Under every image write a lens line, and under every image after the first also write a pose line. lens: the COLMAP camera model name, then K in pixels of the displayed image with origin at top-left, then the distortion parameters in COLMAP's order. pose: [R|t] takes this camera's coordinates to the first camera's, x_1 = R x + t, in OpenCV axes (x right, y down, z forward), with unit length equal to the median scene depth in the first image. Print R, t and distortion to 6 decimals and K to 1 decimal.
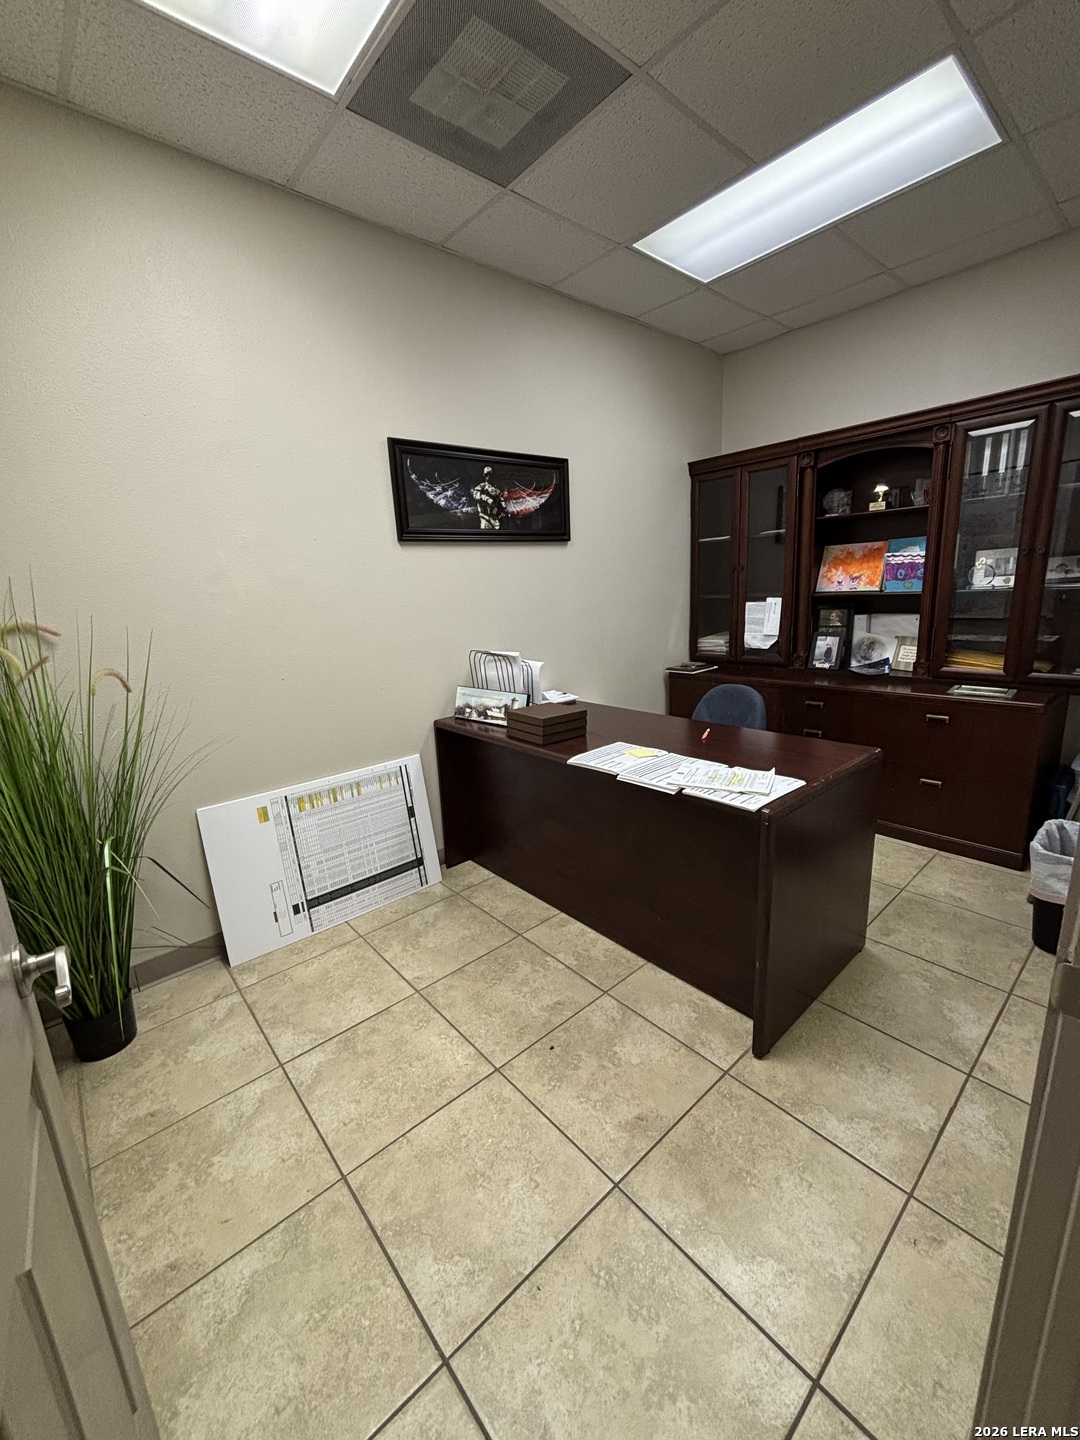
lens RADIAL K [[579.5, 0, 544.5], [0, 579.5, 722.0], [0, 0, 1]] dist [0.000333, -0.000115]
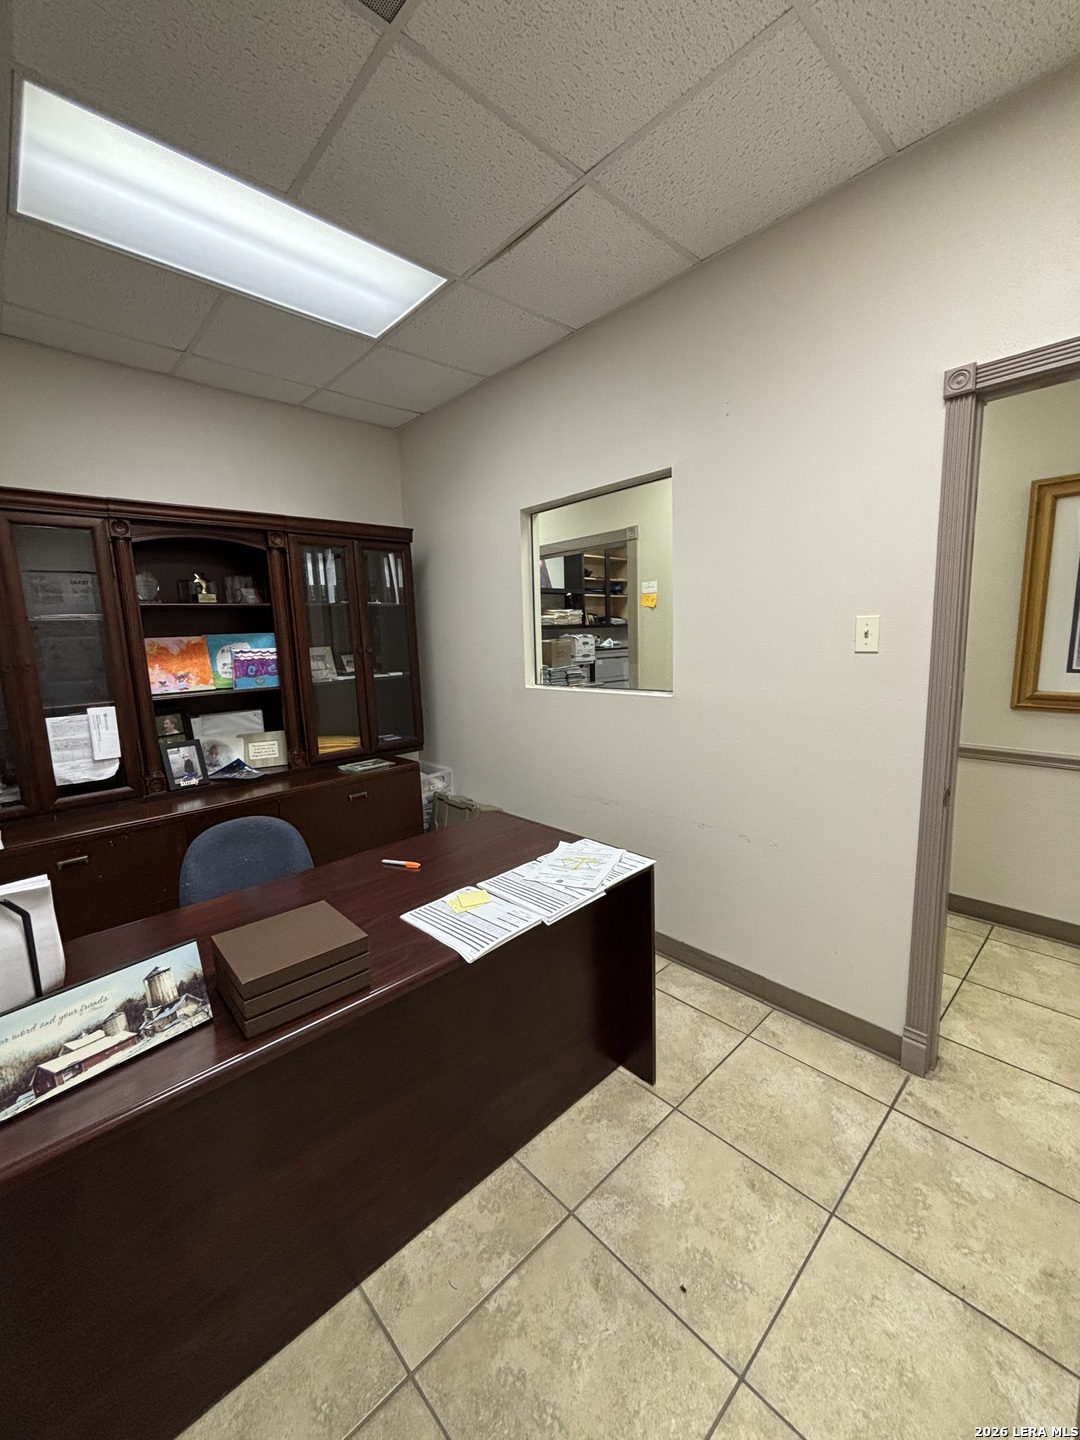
lens RADIAL K [[579.5, 0, 541.1], [0, 579.5, 723.3], [0, 0, 1]] dist [0.000333, -0.000115]
pose [[-0.032620, -0.104300, 0.994011, -0.384025], [0.270745, 0.956433, 0.109241, -0.152930], [-0.962098, 0.272687, -0.002960, 0.589942]]
